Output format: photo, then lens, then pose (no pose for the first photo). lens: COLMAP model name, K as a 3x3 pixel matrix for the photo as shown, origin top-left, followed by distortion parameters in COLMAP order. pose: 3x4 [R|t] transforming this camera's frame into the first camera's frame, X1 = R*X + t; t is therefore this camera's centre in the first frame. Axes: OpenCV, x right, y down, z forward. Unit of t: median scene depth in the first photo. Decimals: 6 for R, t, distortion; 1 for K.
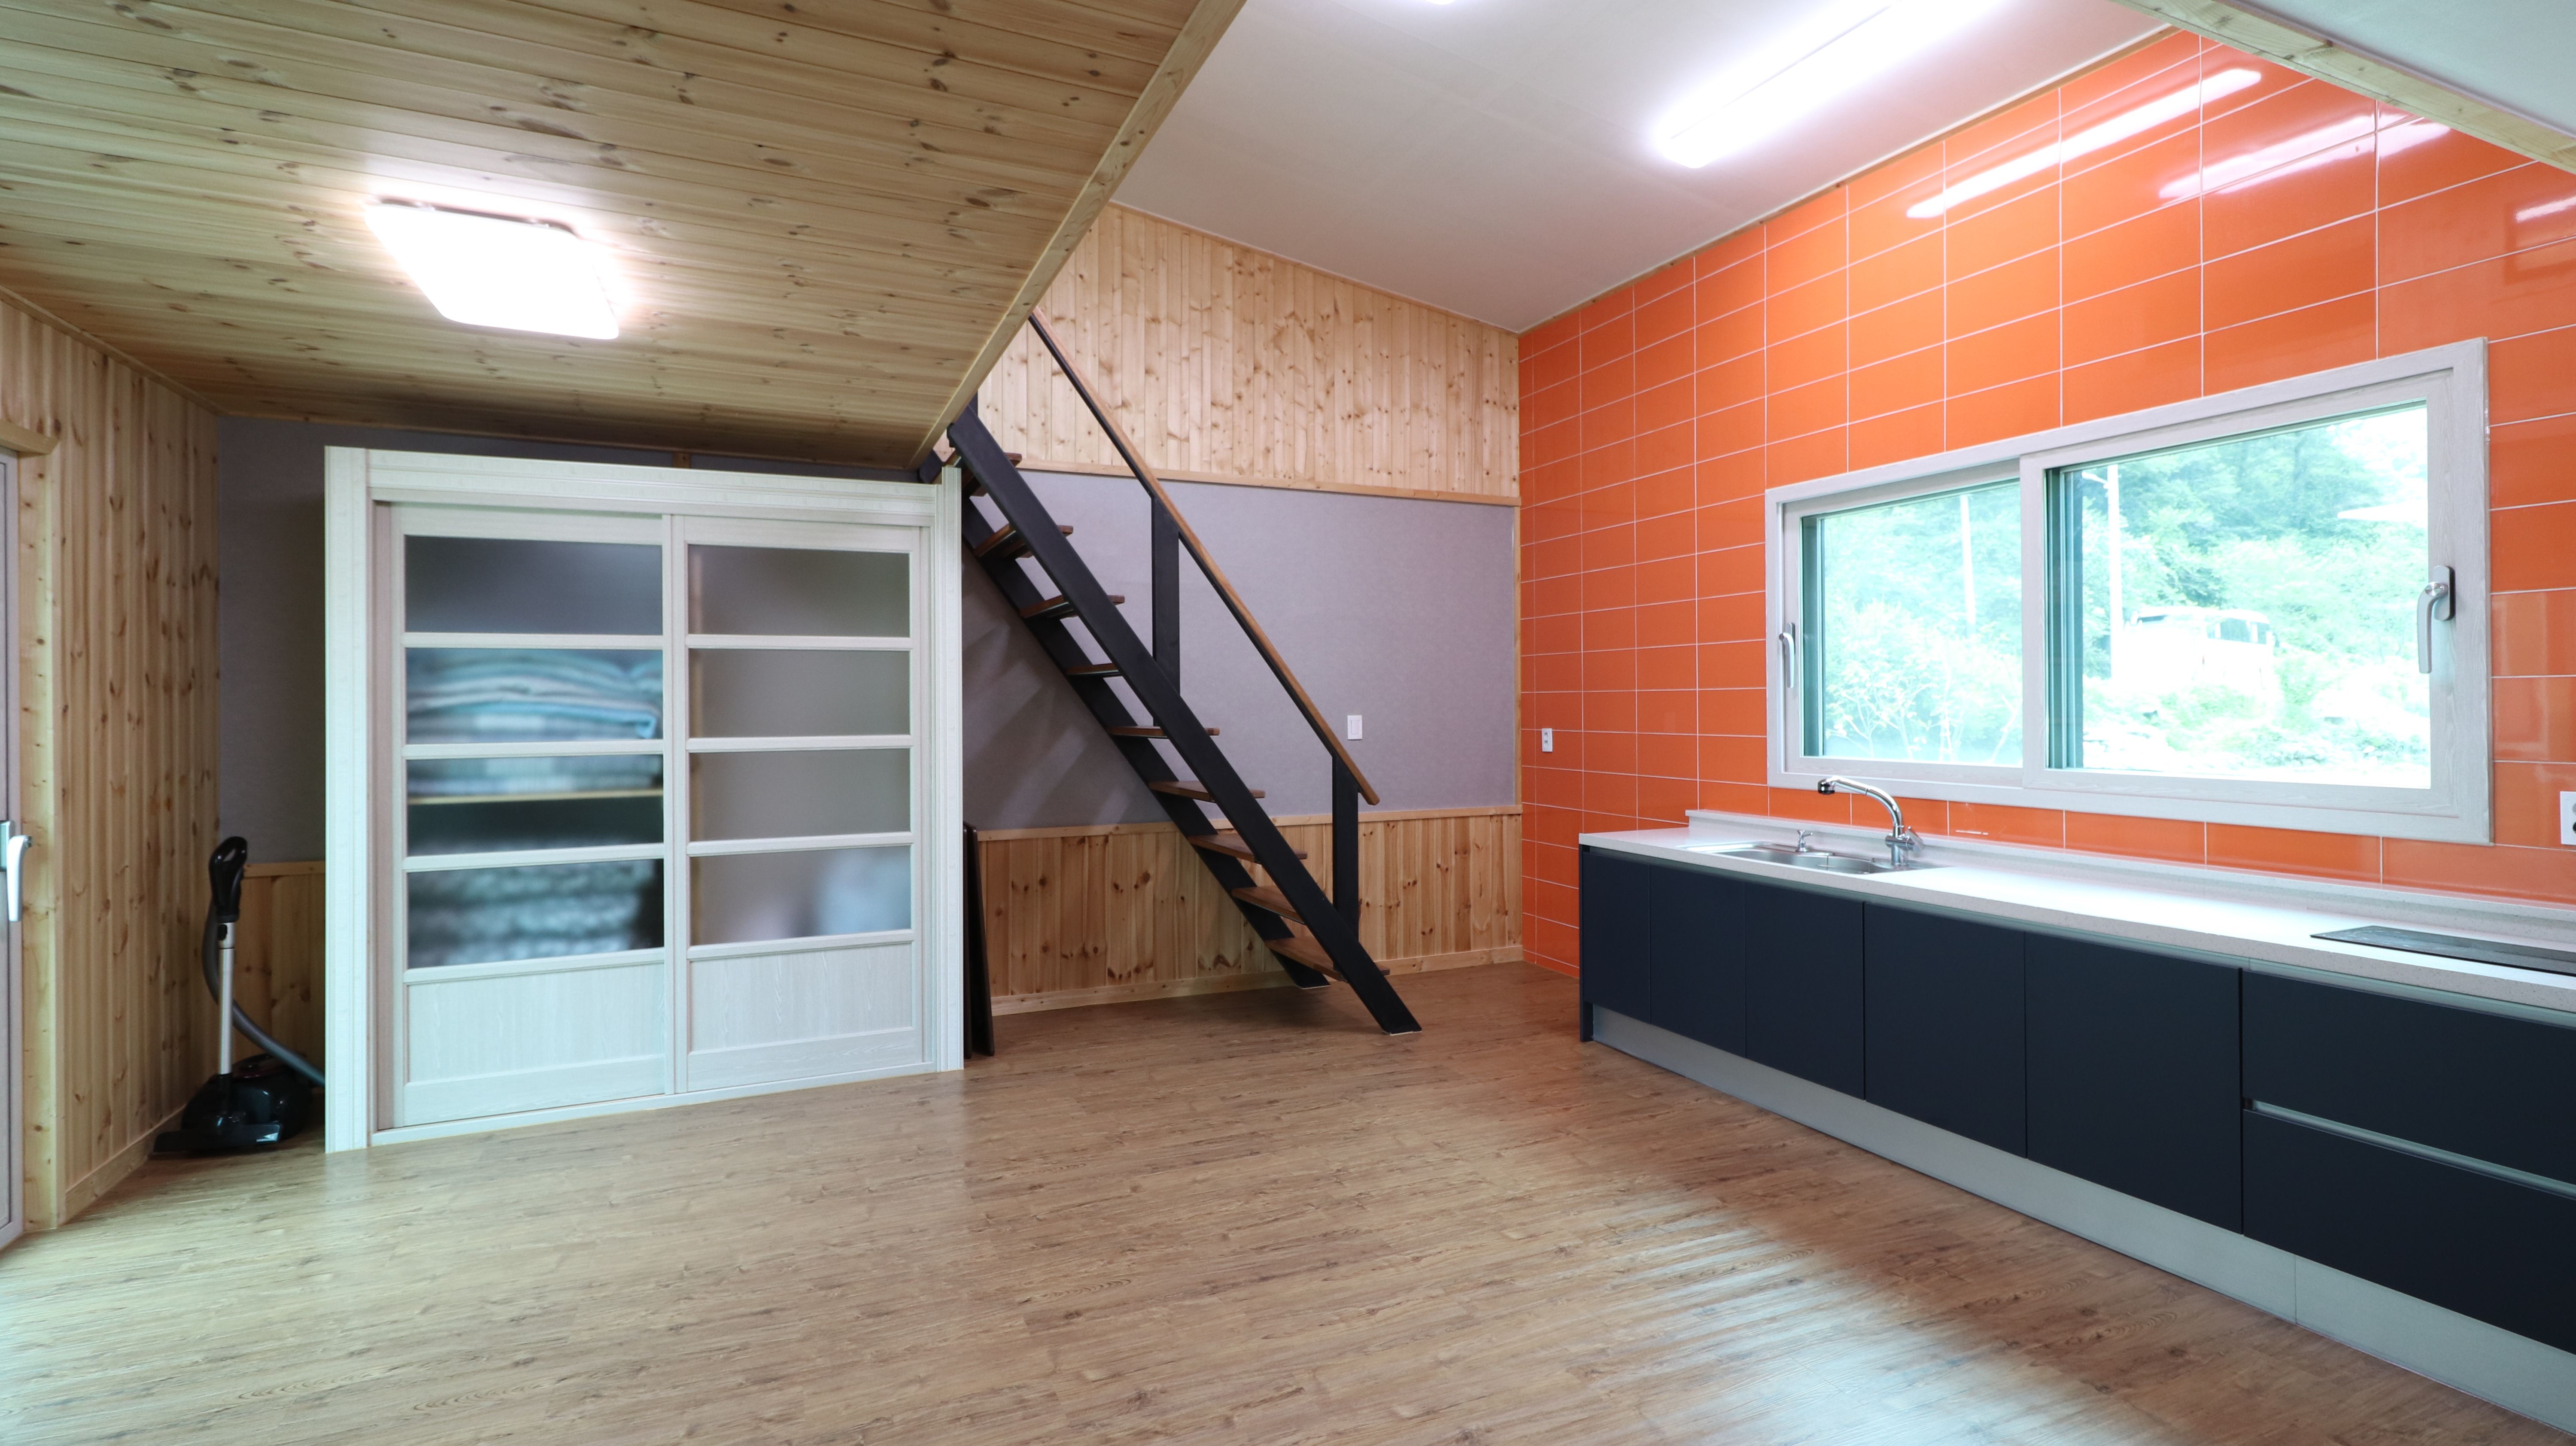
lens RADIAL K [[1203.3, 0, 1284.6], [0, 1203.3, 700.2], [0, 0, 1]] dist [0.001896, -0.000360]
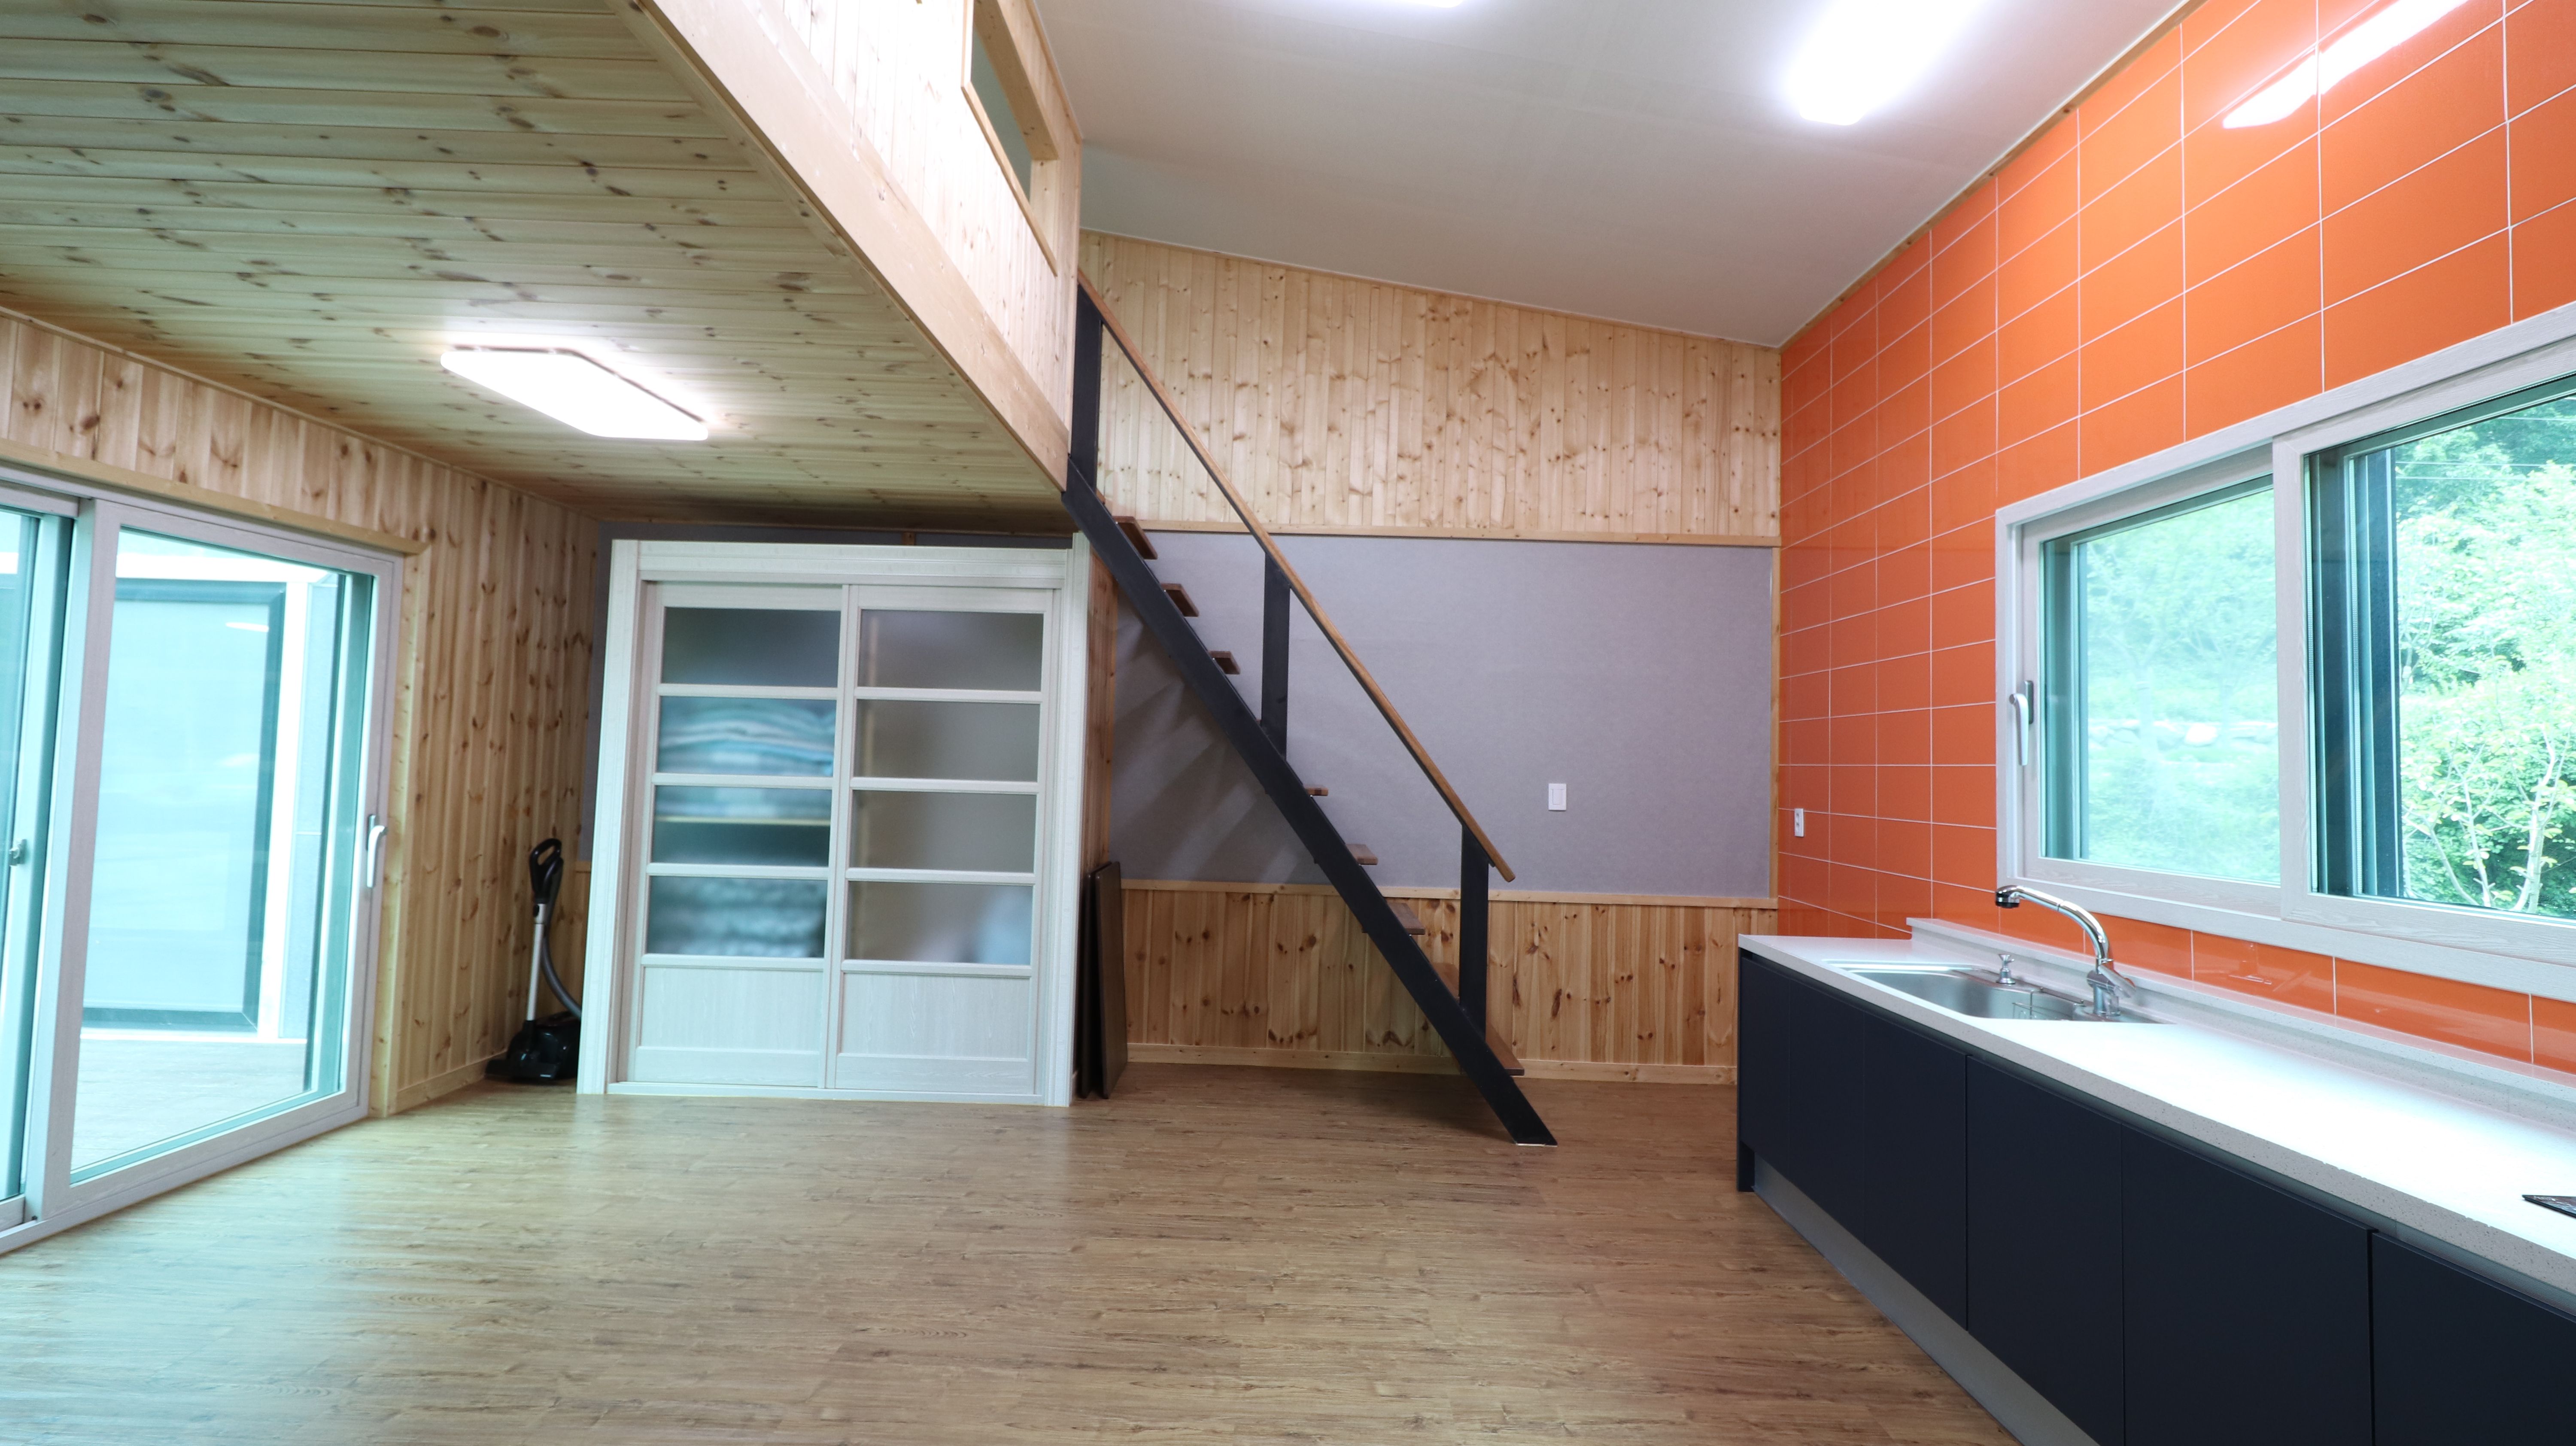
lens RADIAL K [[1203.3, 0, 1284.6], [0, 1203.3, 700.2], [0, 0, 1]] dist [0.001896, -0.000360]
pose [[0.906039, 0.009436, -0.423088, 0.356571], [-0.032629, 0.998333, -0.047609, -0.000477], [0.421934, 0.056941, 0.904837, 0.125435]]
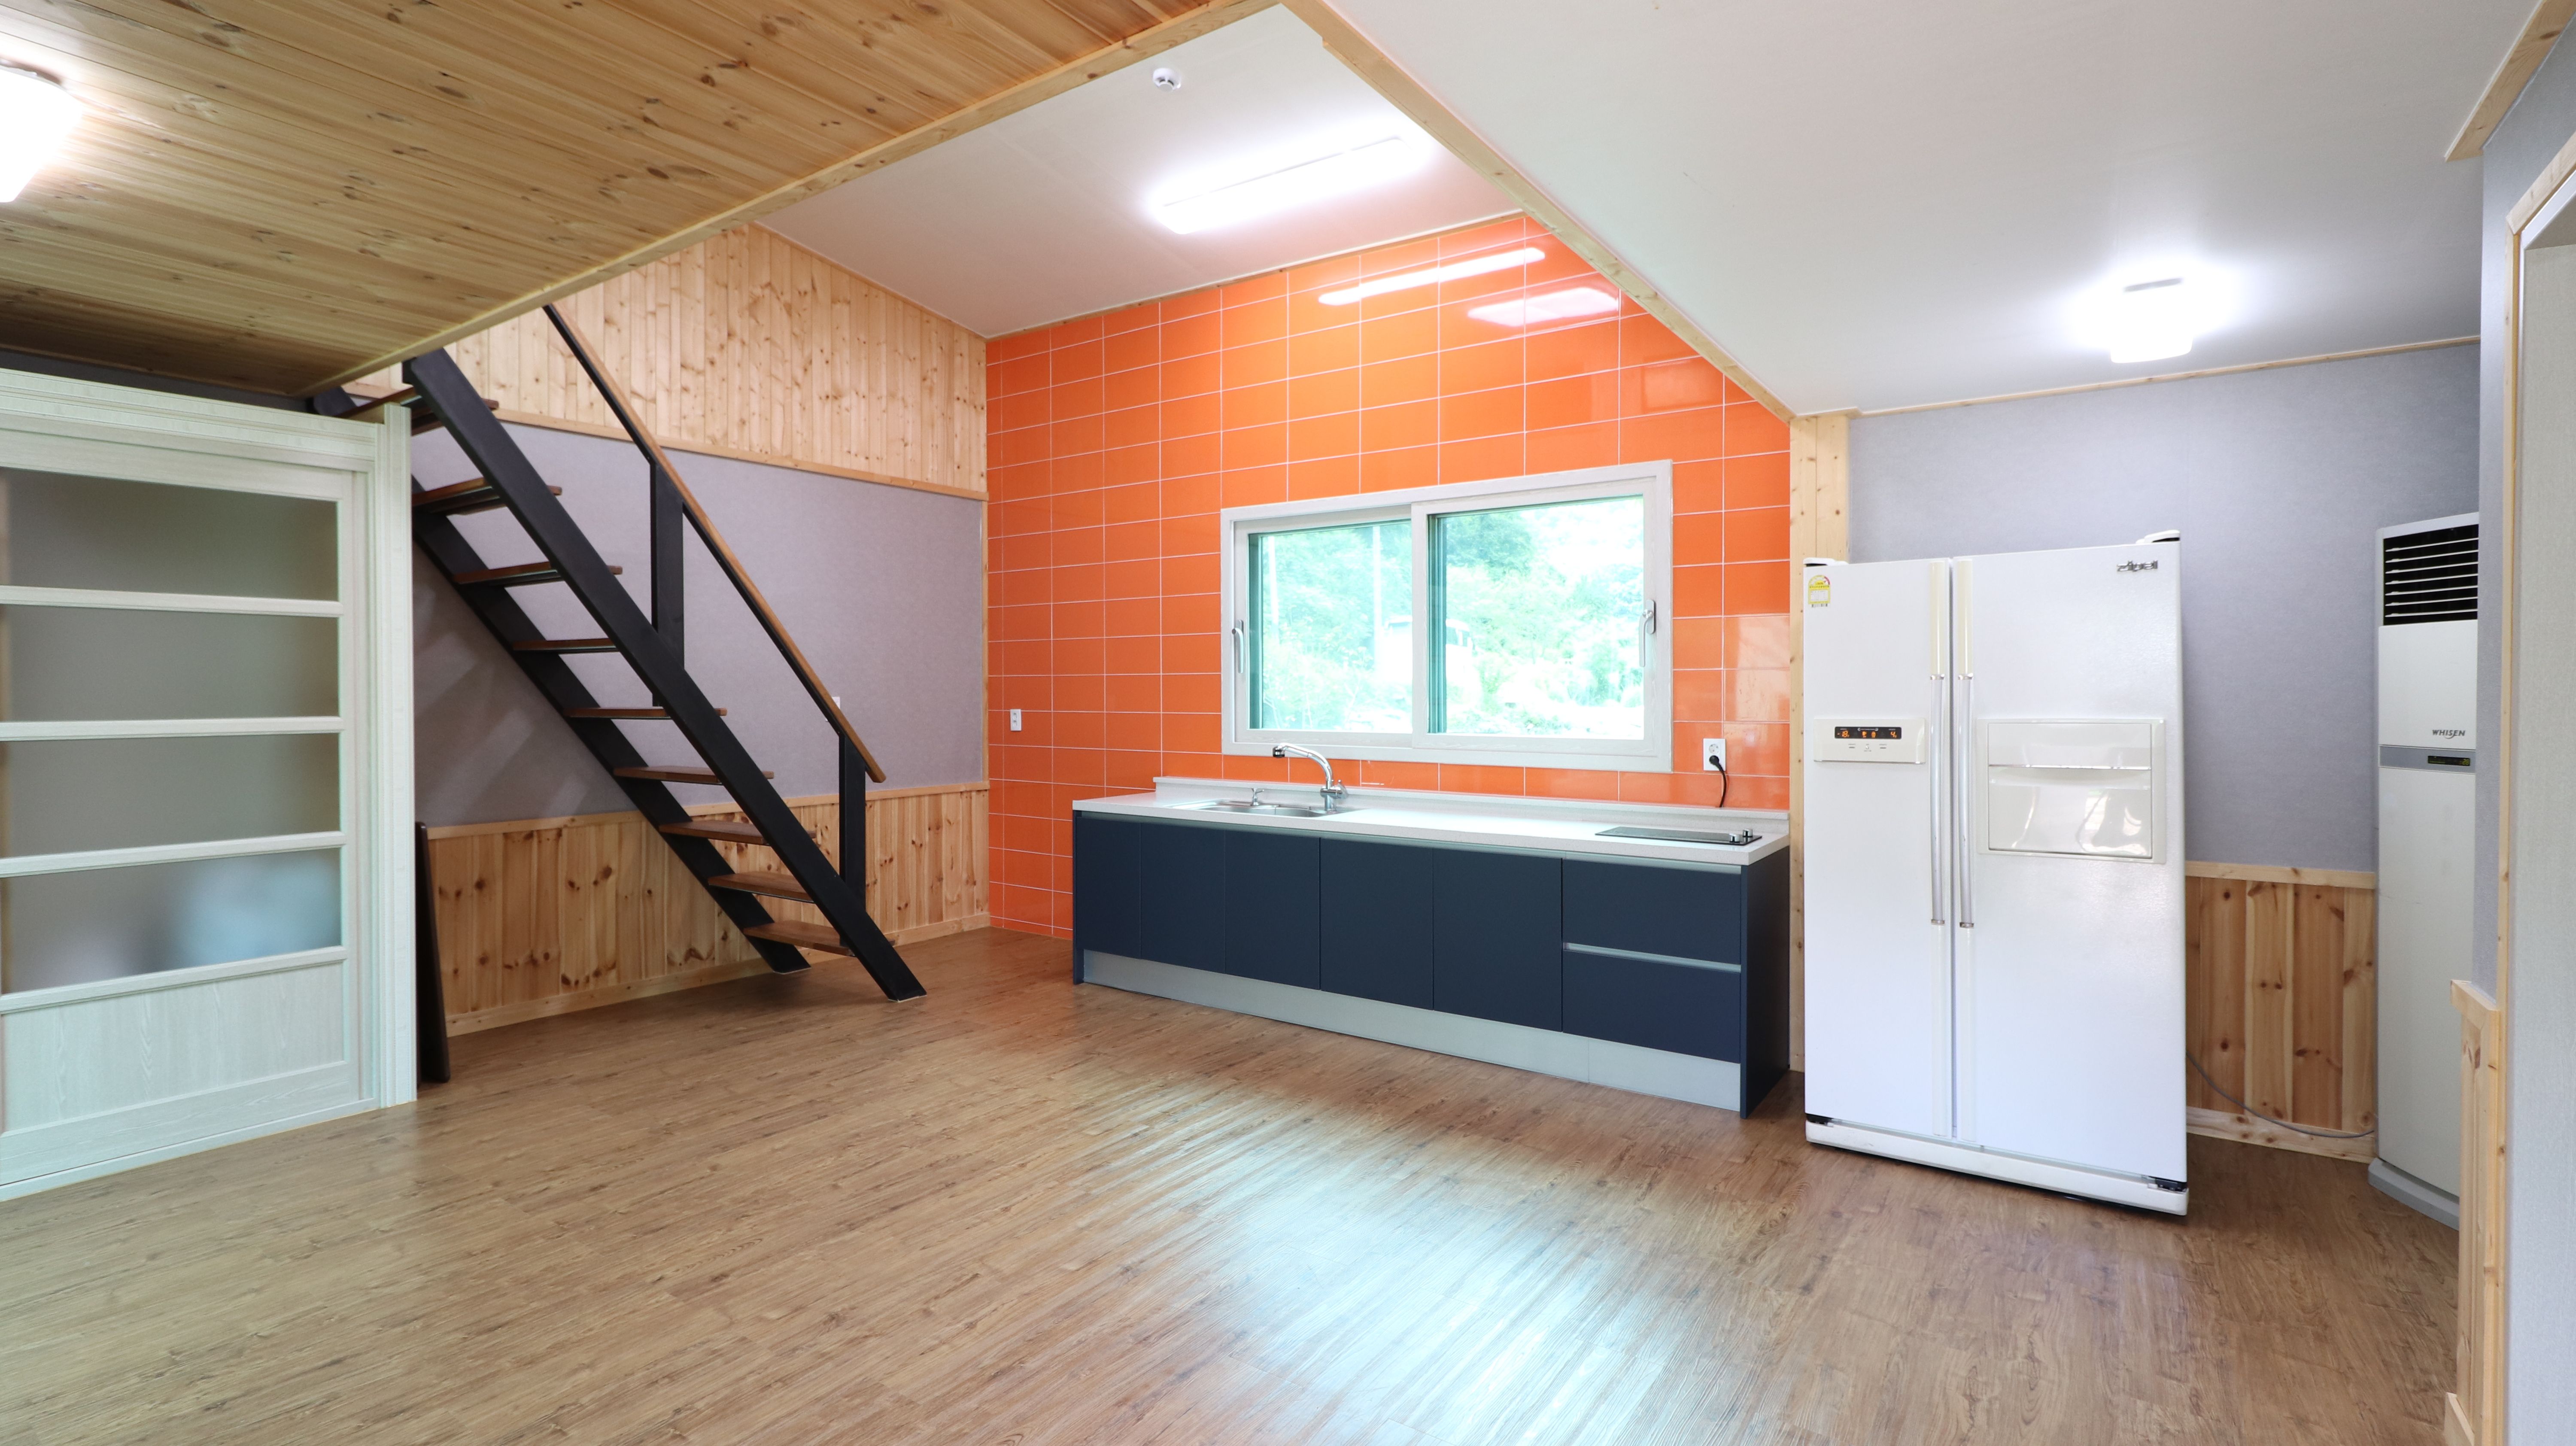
lens RADIAL K [[1195.1, 0, 1303.0], [0, 1195.1, 705.1], [0, 0, 1]] dist [-0.001244, 0.000332]
pose [[0.850700, -0.002749, 0.525644, -0.184000], [-0.004695, 0.999907, 0.012828, 0.006737], [-0.525630, -0.013380, 0.850608, -0.073414]]
